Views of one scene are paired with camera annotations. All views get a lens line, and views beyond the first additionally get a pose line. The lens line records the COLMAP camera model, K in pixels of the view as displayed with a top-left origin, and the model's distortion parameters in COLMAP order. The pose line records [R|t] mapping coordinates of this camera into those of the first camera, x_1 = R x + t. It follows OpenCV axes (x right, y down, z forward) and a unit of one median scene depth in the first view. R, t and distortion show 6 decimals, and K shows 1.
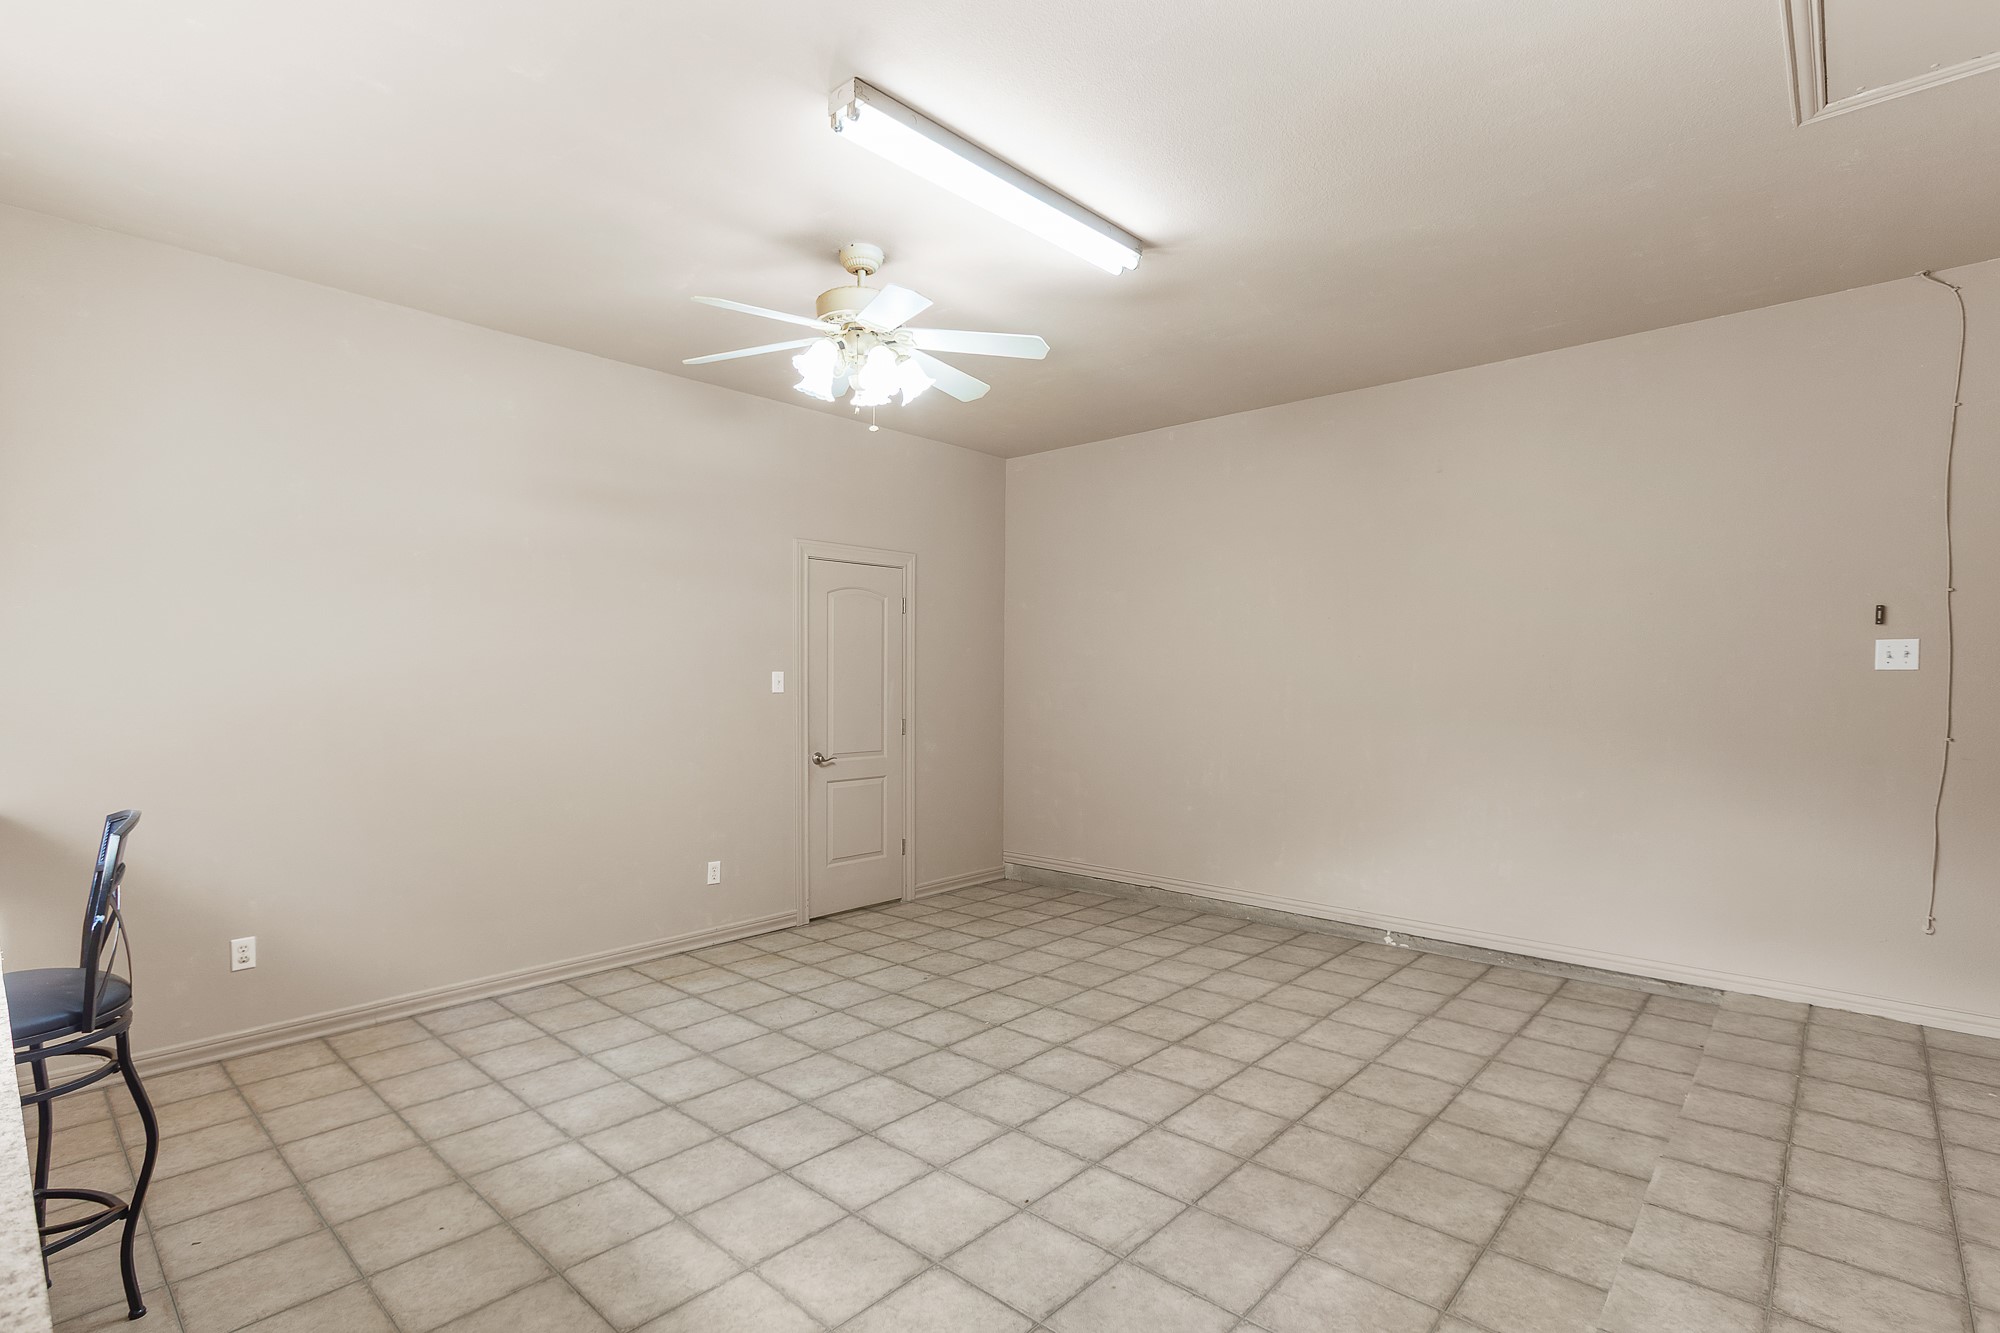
lens RADIAL K [[949.1, 0, 996.3], [0, 949.1, 694.2], [0, 0, 1]] dist [-0.002392, 0.000694]
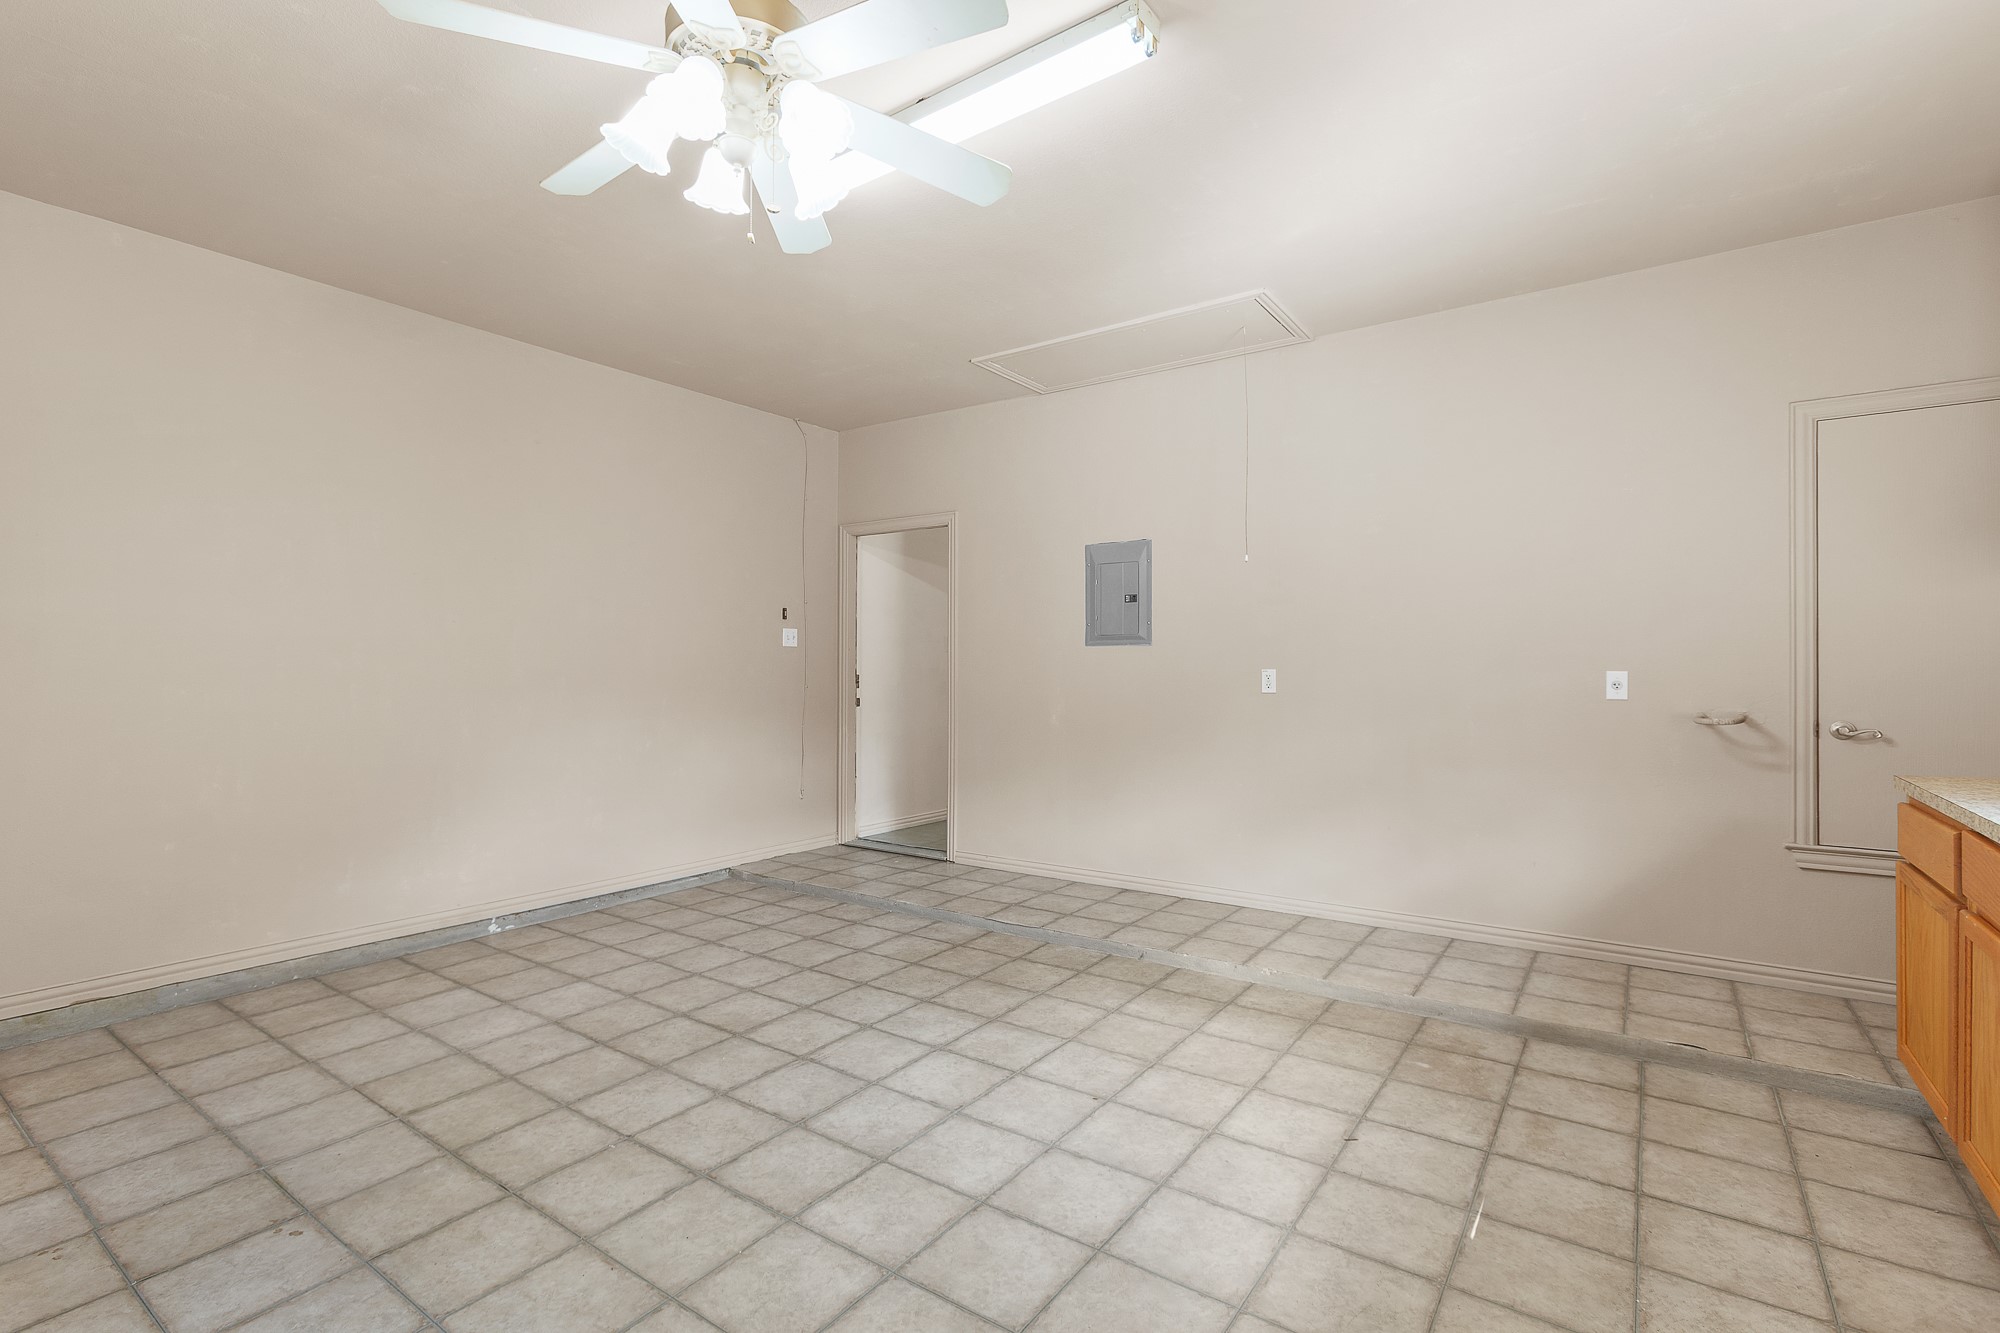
lens RADIAL K [[912.2, 0, 973.1], [0, 912.2, 667.6], [0, 0, 1]] dist [-0.019671, 0.012235]
pose [[-0.100263, 0.002283, 0.994958, -0.696258], [0.015747, 0.999876, -0.000707, 0.021813], [-0.994836, 0.015596, -0.100286, 0.858183]]
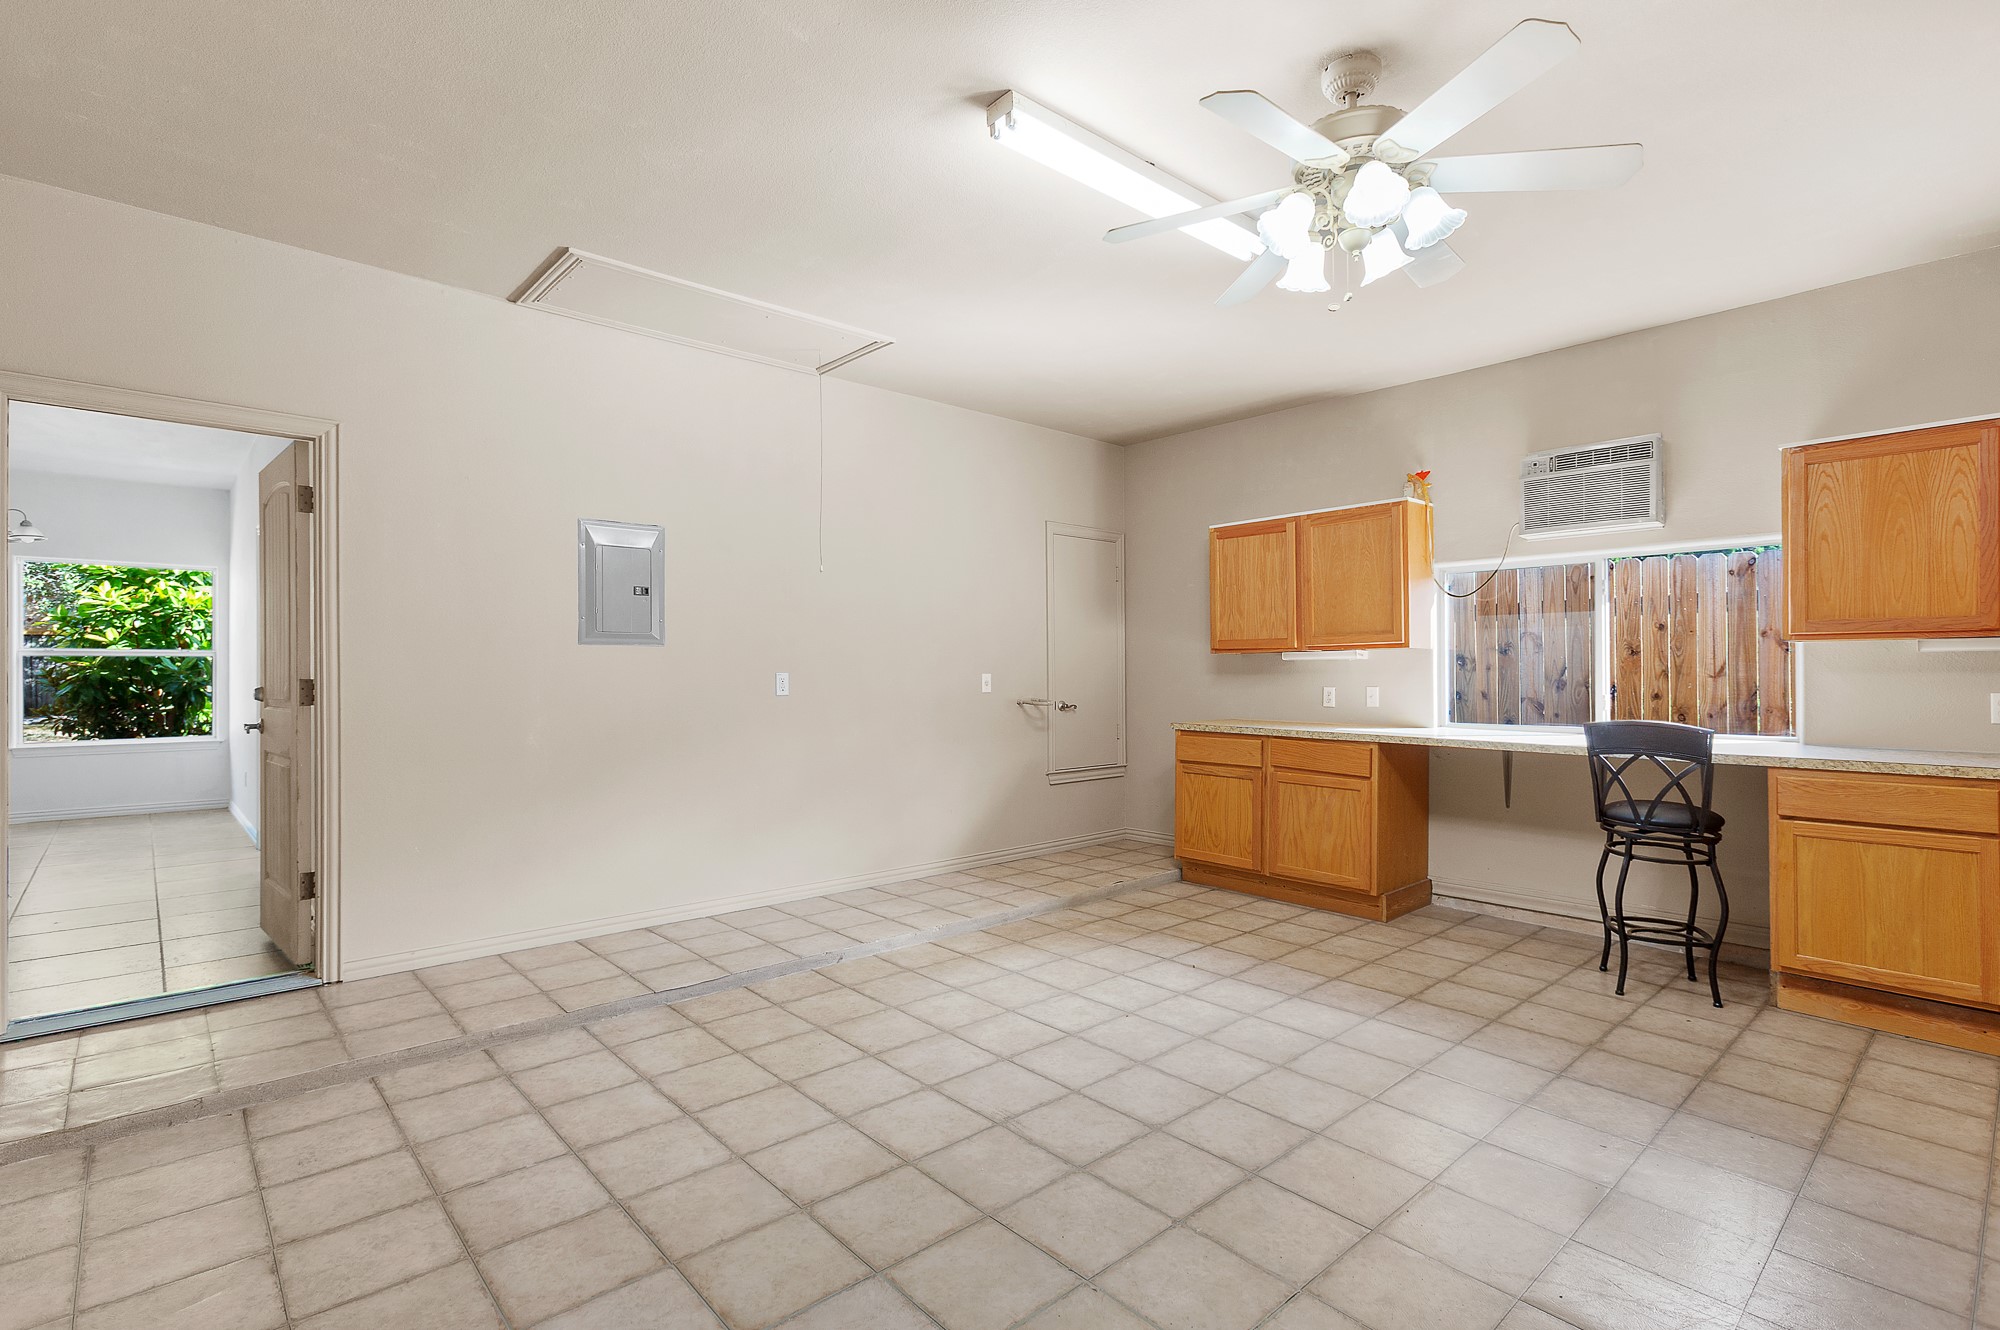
lens RADIAL K [[960.8, 0, 984.7], [0, 960.8, 669.8], [0, 0, 1]] dist [-0.033705, 0.023687]
pose [[-0.993871, -0.003125, 0.110504, 0.059720], [-0.001331, 0.999866, 0.016304, 0.002131], [-0.110540, 0.016057, -0.993742, 1.669098]]
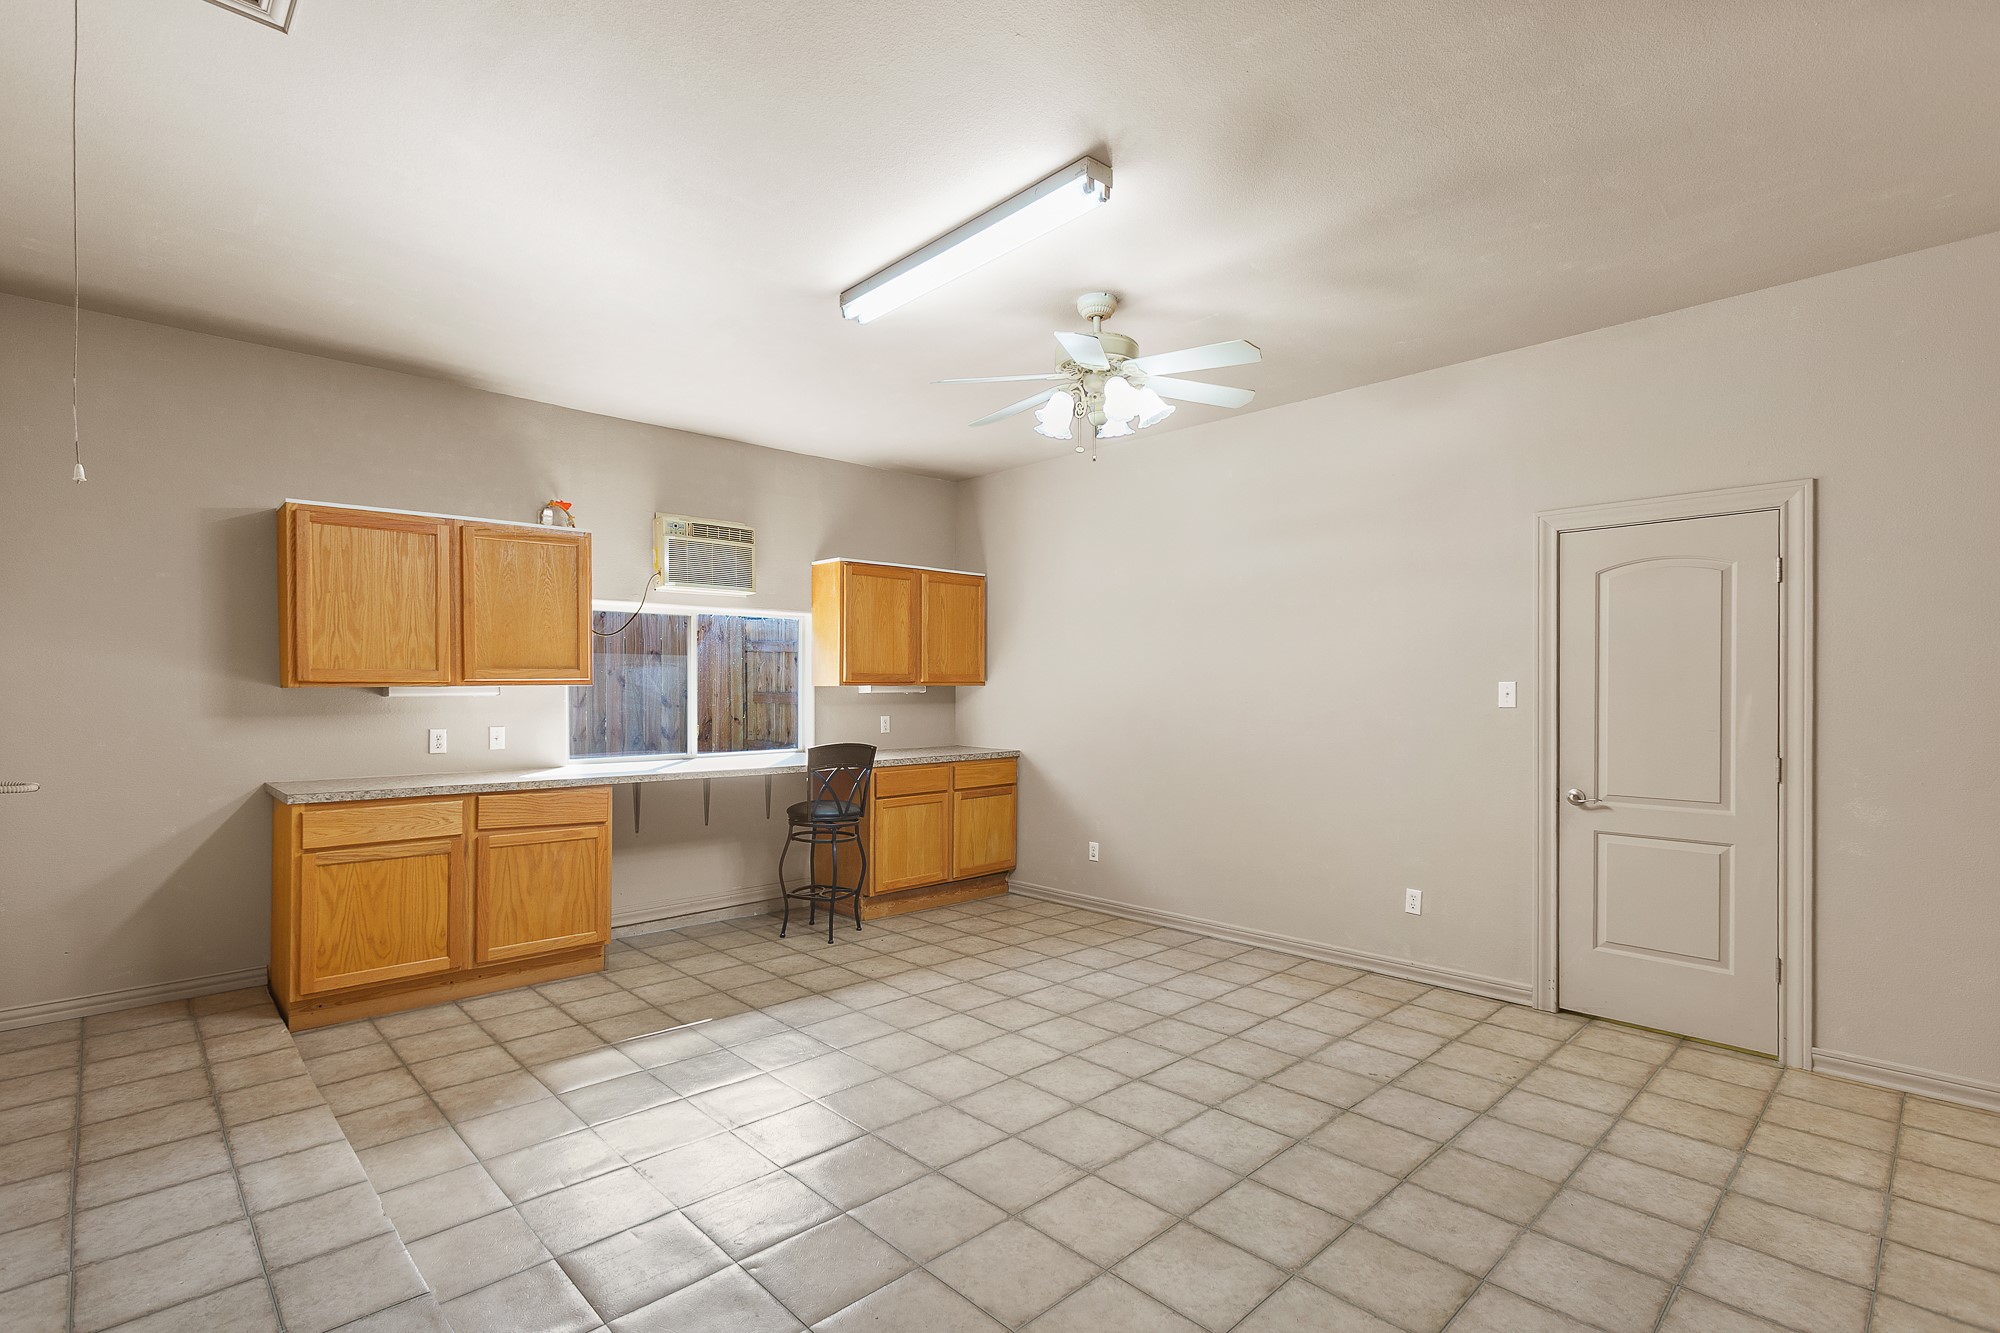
lens RADIAL K [[949.1, 0, 996.3], [0, 949.1, 694.2], [0, 0, 1]] dist [-0.002392, 0.000694]
pose [[-0.068268, 0.008378, -0.997632, 0.885908], [-0.017973, 0.999792, 0.009626, -0.019319], [0.997505, 0.018587, -0.068103, 0.904615]]
